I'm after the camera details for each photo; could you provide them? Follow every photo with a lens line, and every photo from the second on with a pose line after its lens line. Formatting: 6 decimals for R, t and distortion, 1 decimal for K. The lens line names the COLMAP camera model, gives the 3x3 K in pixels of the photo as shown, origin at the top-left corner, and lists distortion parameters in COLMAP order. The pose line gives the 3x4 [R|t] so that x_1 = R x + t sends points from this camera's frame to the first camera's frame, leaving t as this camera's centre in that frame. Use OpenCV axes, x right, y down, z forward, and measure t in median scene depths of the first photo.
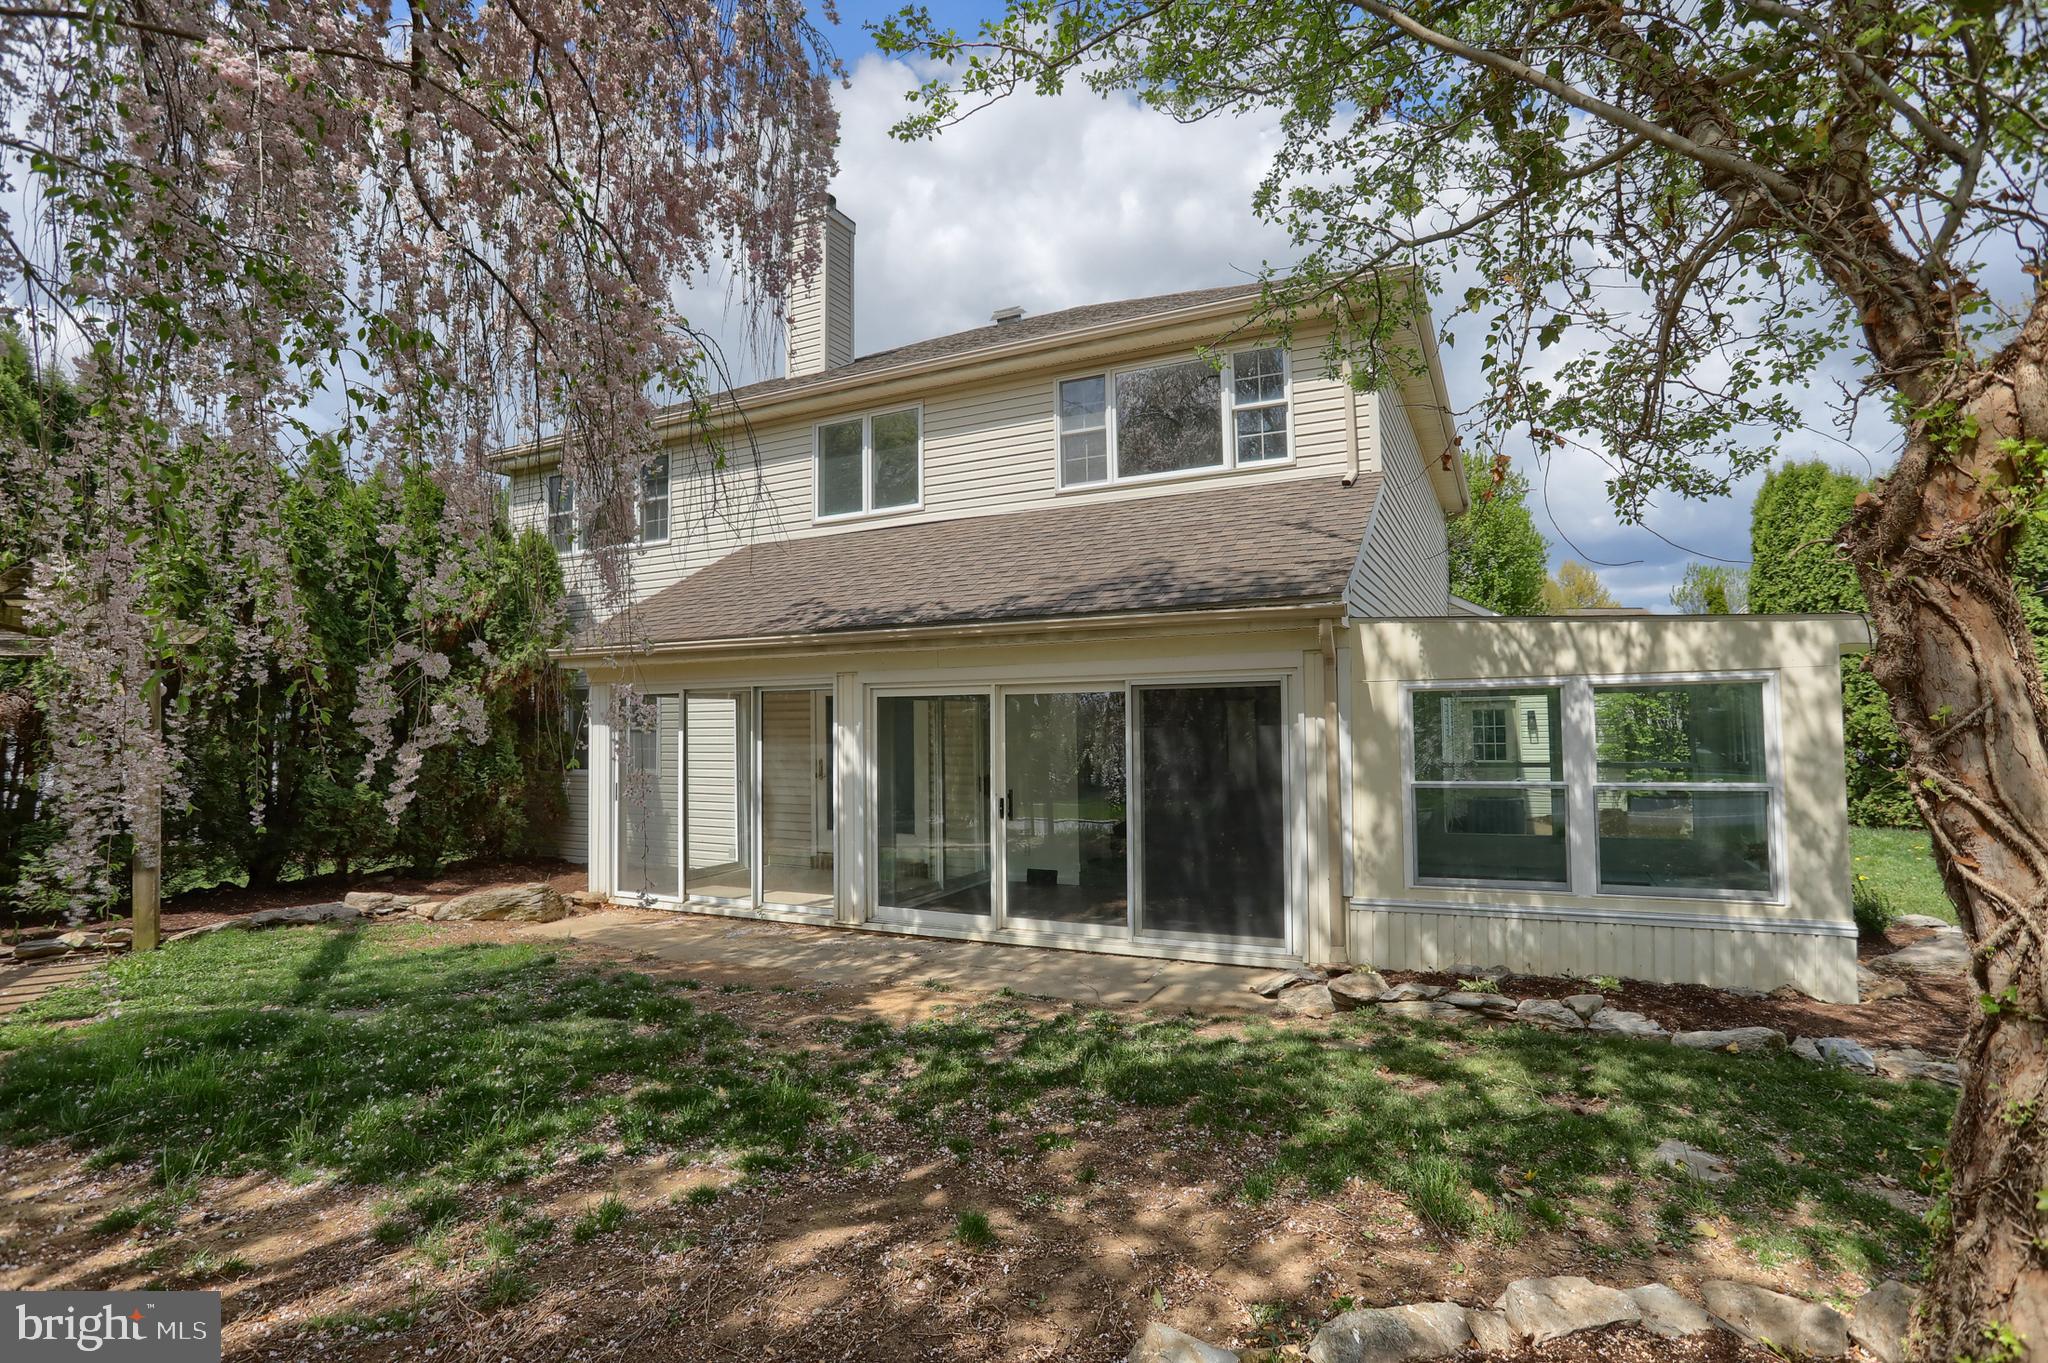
lens RADIAL K [[1019.5, 0, 1033.0], [0, 1019.5, 670.5], [0, 0, 1]] dist [-0.051241, 0.027803]
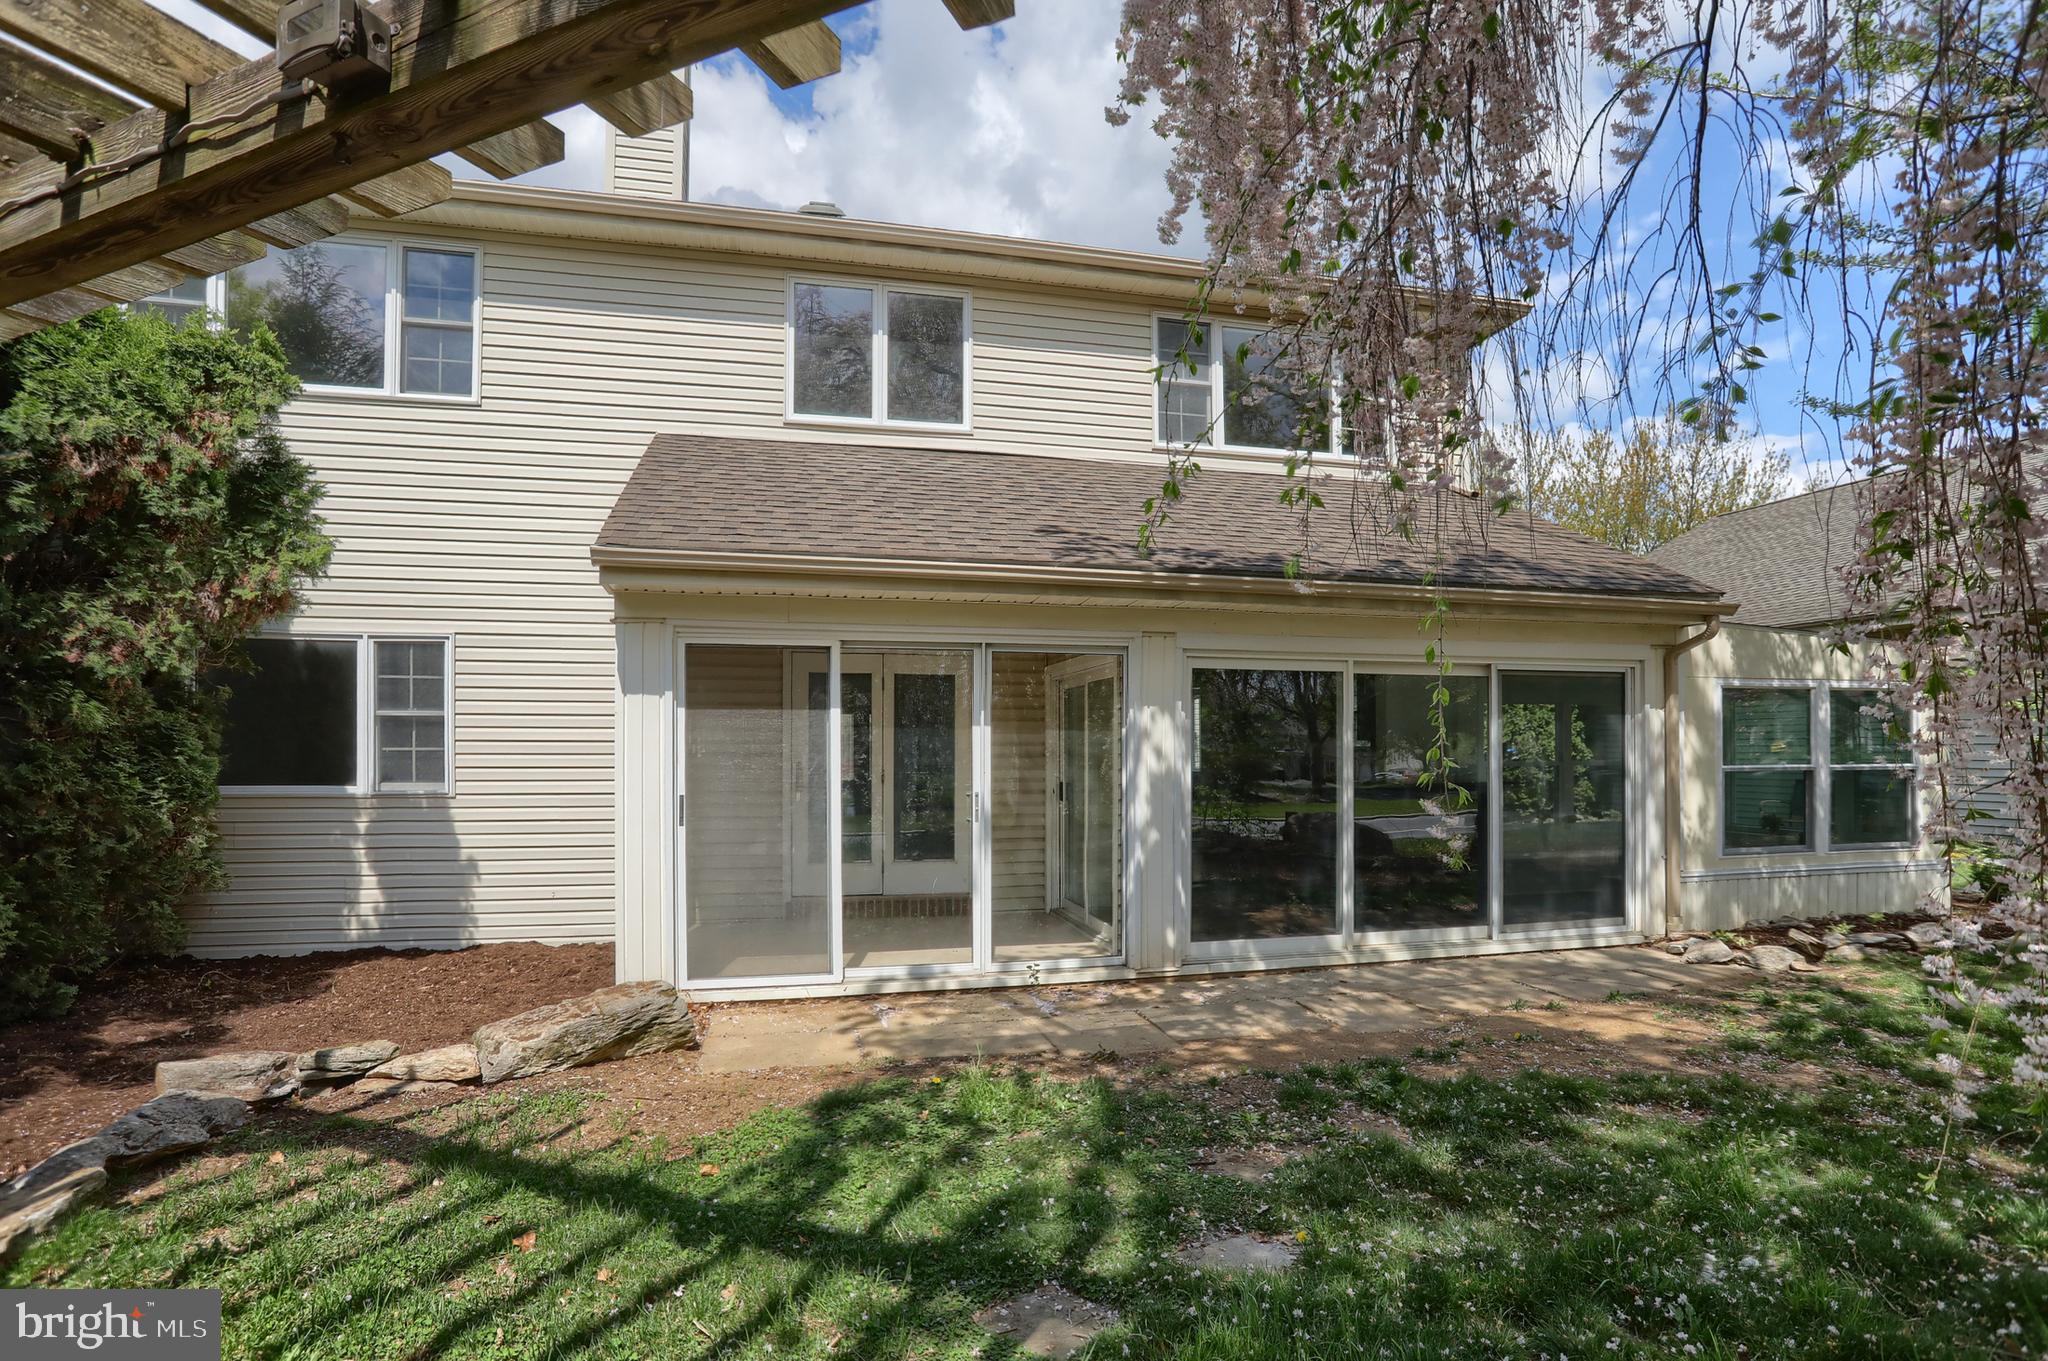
lens RADIAL K [[1005.4, 0, 1021.7], [0, 1005.4, 720.6], [0, 0, 1]] dist [-0.046173, 0.000084]
pose [[0.769398, 0.026844, 0.638205, -0.690744], [-0.045502, 0.998882, 0.012840, 0.058294], [-0.637147, -0.038918, 0.769759, 0.479959]]
